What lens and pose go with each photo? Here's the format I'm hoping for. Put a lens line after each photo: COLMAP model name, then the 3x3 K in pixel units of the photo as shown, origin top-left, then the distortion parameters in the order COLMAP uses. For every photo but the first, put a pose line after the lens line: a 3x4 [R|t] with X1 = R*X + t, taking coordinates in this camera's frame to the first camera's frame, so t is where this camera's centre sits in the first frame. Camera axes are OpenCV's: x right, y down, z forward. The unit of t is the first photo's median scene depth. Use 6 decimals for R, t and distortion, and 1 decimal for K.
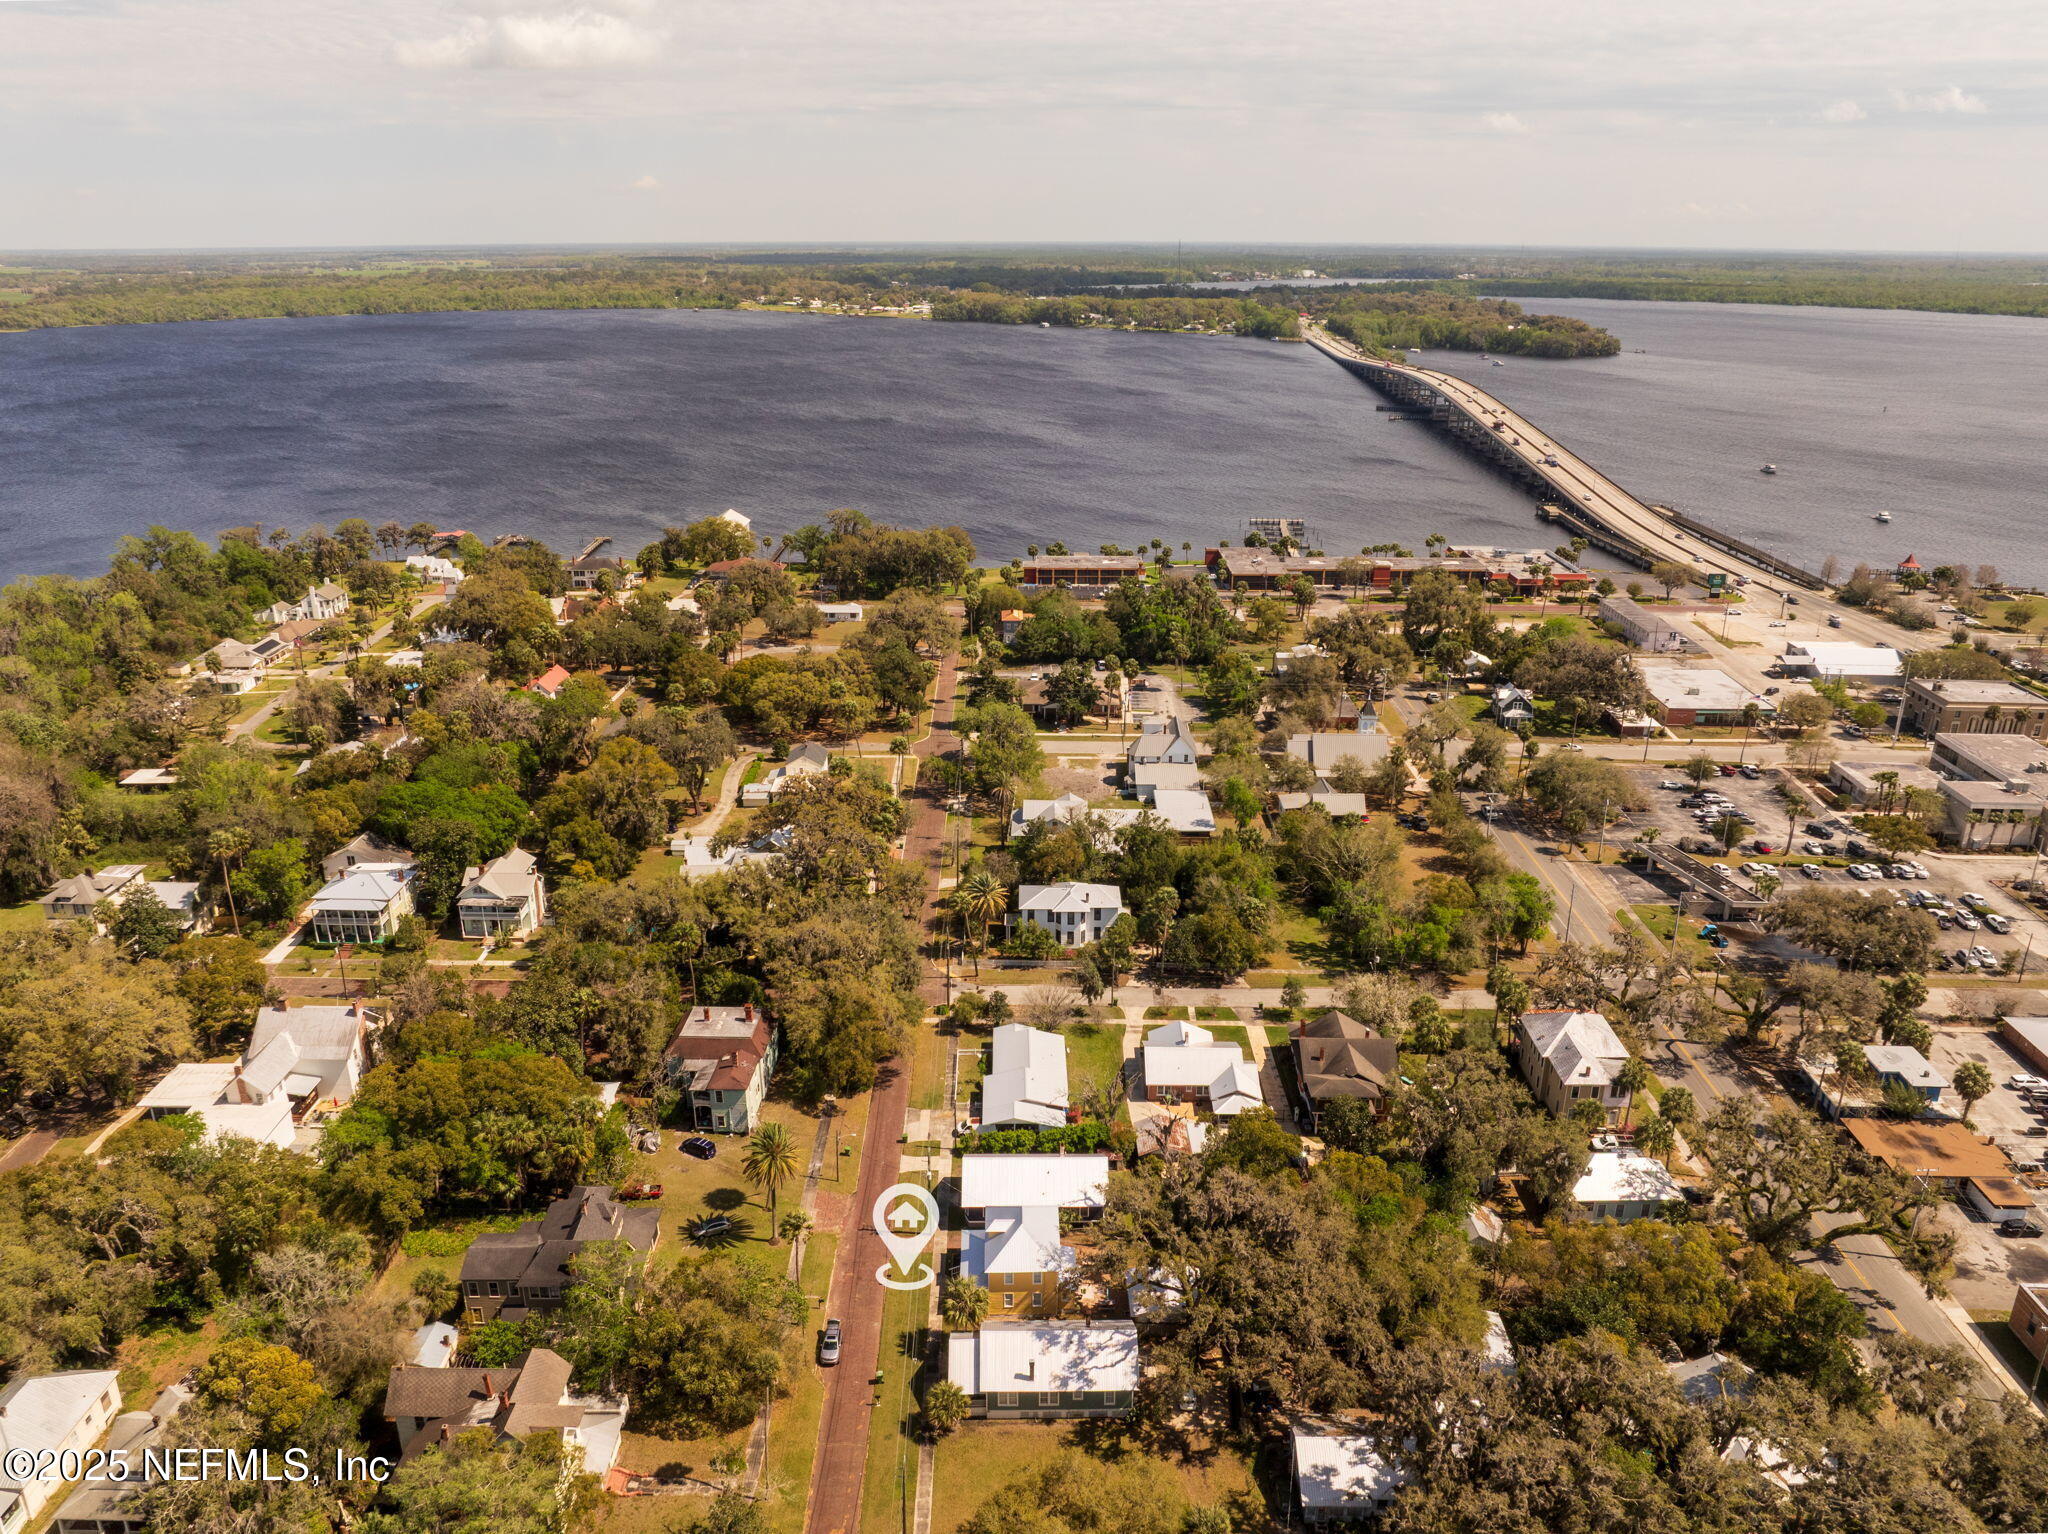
lens RADIAL K [[1520.4, 0, 1024.0], [0, 1520.4, 767.0], [0, 0, 1]] dist [-0.002360, -0.000764]
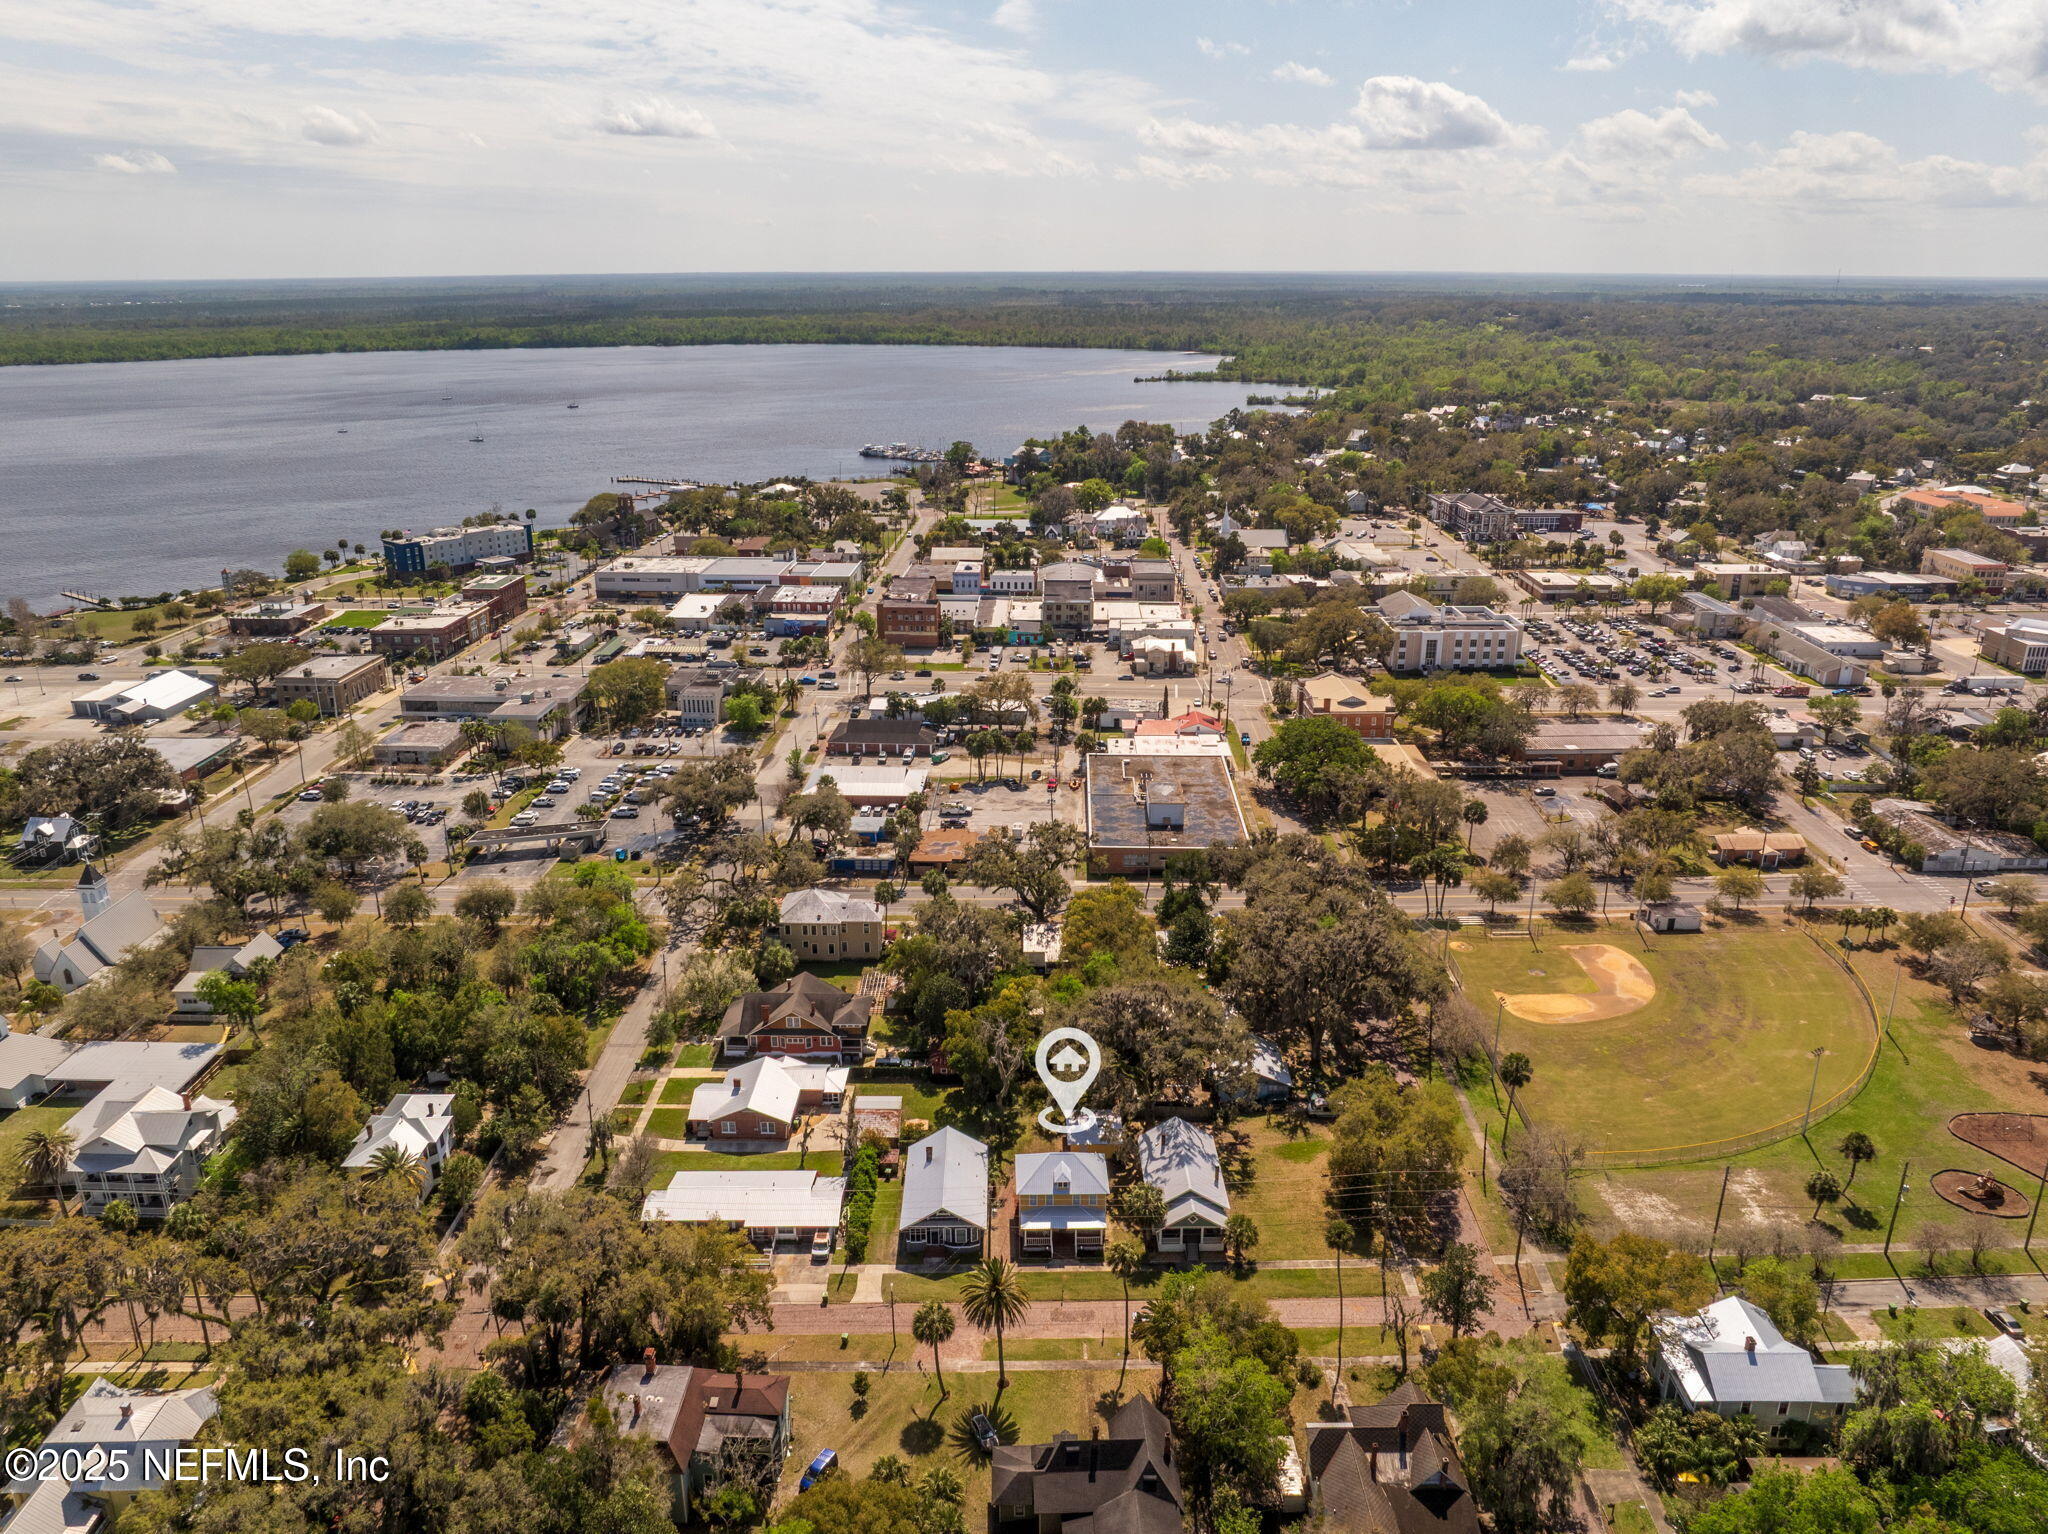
lens RADIAL K [[1520.4, 0, 1024.0], [0, 1520.4, 767.0], [0, 0, 1]] dist [-0.002360, -0.000764]
pose [[0.002624, -0.323746, 0.946140, -0.579985], [0.359077, 0.883348, 0.301264, -0.175670], [-0.933304, 0.338947, 0.118567, 0.518194]]
